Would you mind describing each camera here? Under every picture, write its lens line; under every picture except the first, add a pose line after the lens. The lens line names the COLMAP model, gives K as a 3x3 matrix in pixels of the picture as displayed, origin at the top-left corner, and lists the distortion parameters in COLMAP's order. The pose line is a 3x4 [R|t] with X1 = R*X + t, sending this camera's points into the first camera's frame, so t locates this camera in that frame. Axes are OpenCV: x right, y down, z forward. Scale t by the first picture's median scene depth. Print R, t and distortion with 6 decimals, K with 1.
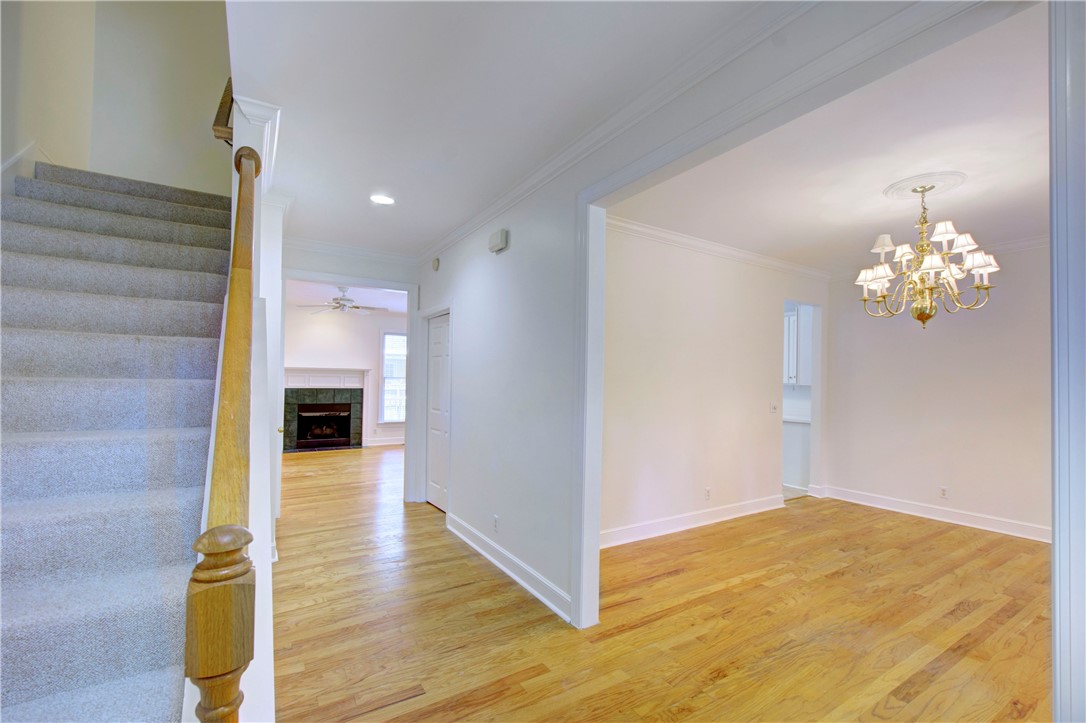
lens RADIAL K [[473.7, 0, 572.0], [0, 473.7, 380.8], [0, 0, 1]] dist [-0.001645, -0.000240]
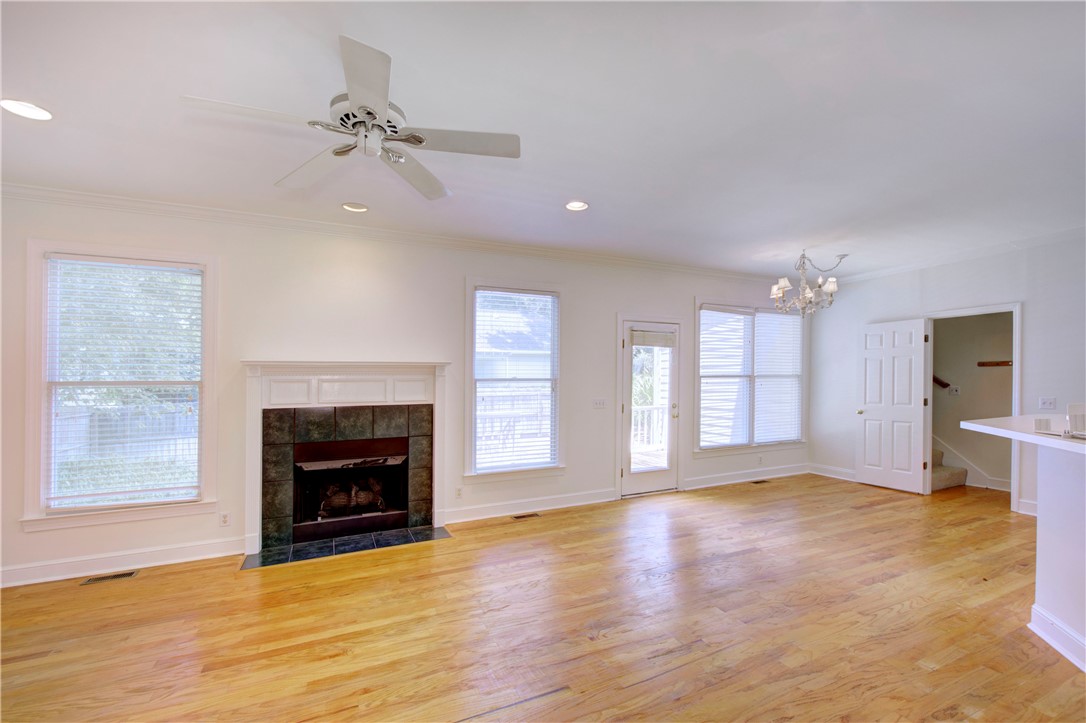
lens RADIAL K [[460.6, 0, 572.4], [0, 460.6, 370.8], [0, 0, 1]] dist [0.000272, -0.003949]
pose [[0.992385, -0.015853, -0.122148, -0.253690], [0.015224, 0.999866, -0.006079, -0.012360], [0.122228, 0.004174, 0.992493, 0.576577]]
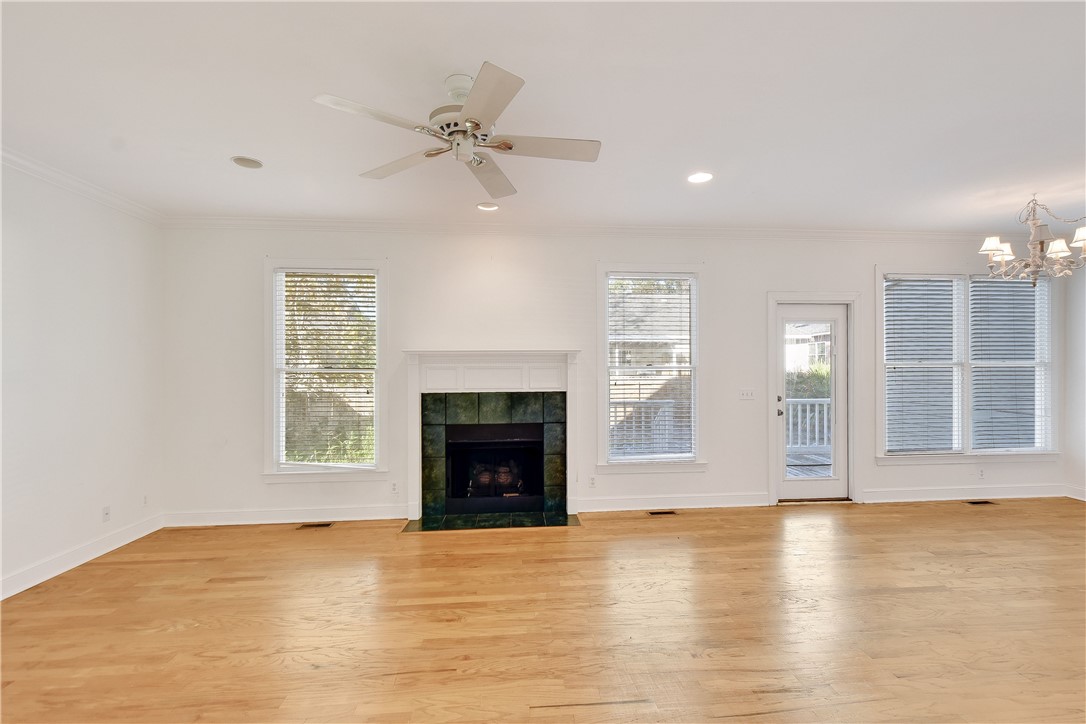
lens RADIAL K [[484.2, 0, 569.2], [0, 484.2, 359.1], [0, 0, 1]] dist [0.001403, -0.005813]
pose [[0.882862, -0.017937, -0.469289, -0.215860], [0.017012, 0.999836, -0.006211, -0.013839], [0.469324, -0.002500, 0.883023, 0.587579]]
